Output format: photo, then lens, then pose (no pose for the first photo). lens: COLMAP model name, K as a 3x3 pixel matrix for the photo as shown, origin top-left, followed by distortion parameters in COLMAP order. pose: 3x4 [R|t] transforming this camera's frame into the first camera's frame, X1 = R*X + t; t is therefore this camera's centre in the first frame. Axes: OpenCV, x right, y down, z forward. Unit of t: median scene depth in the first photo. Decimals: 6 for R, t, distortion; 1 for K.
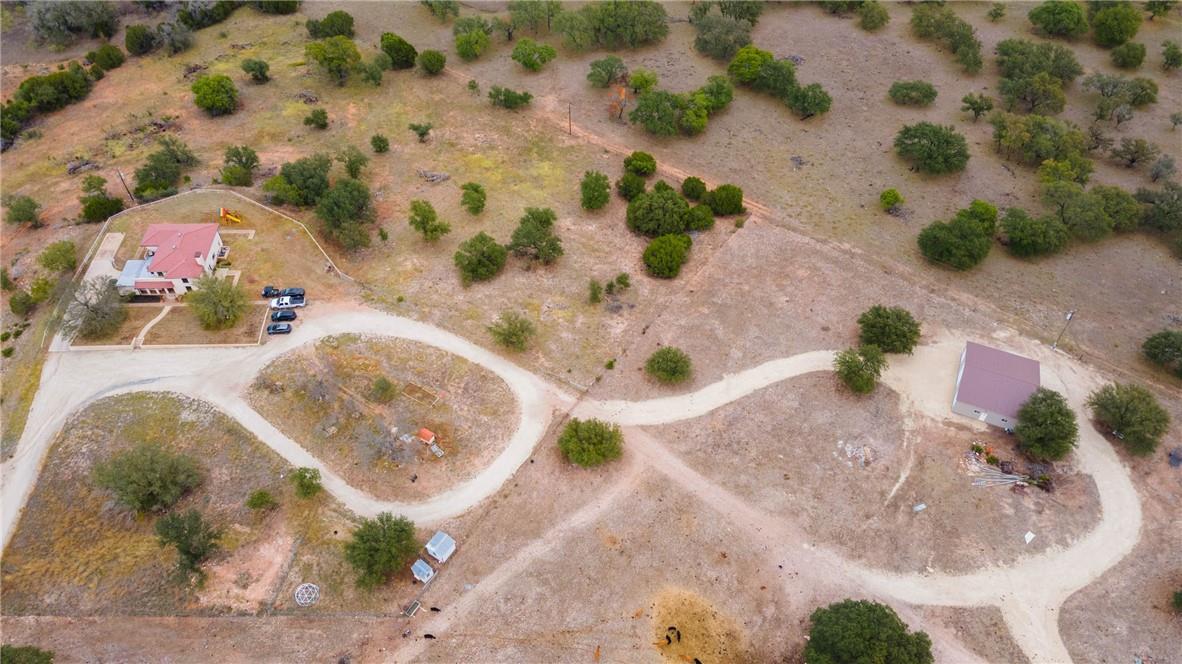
lens RADIAL K [[856.5, 0, 596.9], [0, 856.5, 332.7], [0, 0, 1]] dist [0.025874, 0.023092]
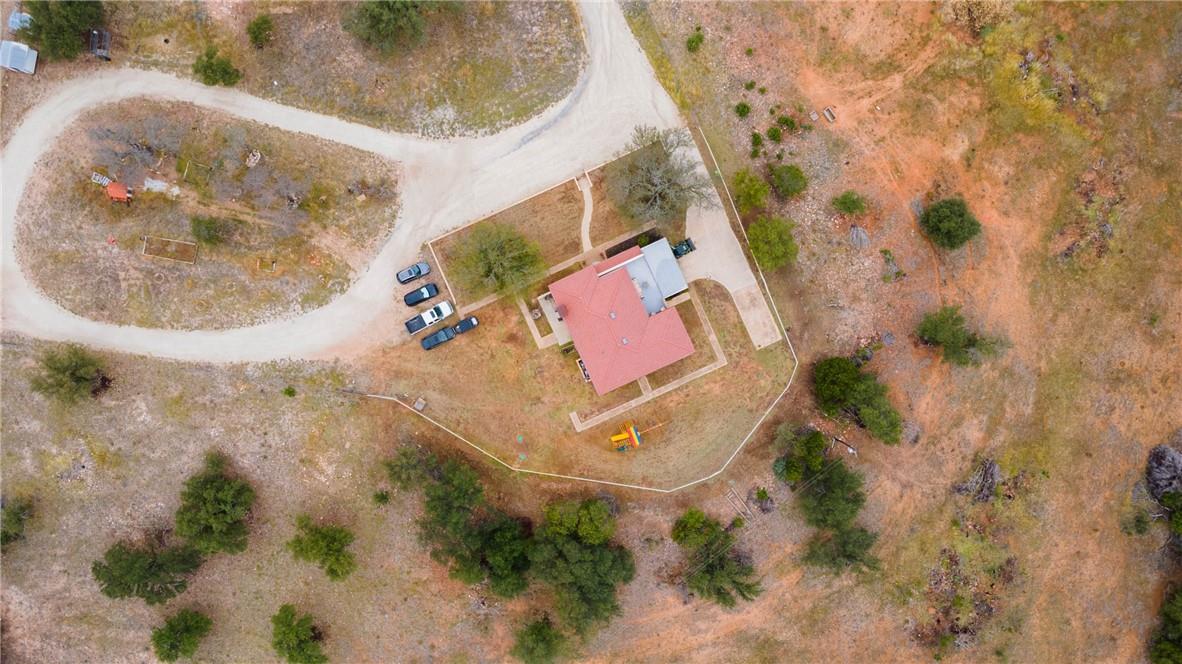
lens RADIAL K [[856.5, 0, 593.1], [0, 856.5, 335.7], [0, 0, 1]] dist [0.025874, 0.023092]
pose [[-0.922330, 0.386403, -0.000507, -0.500725], [-0.293224, -0.699061, 0.652176, -0.559982], [0.251648, 0.601670, 0.758068, 0.551515]]
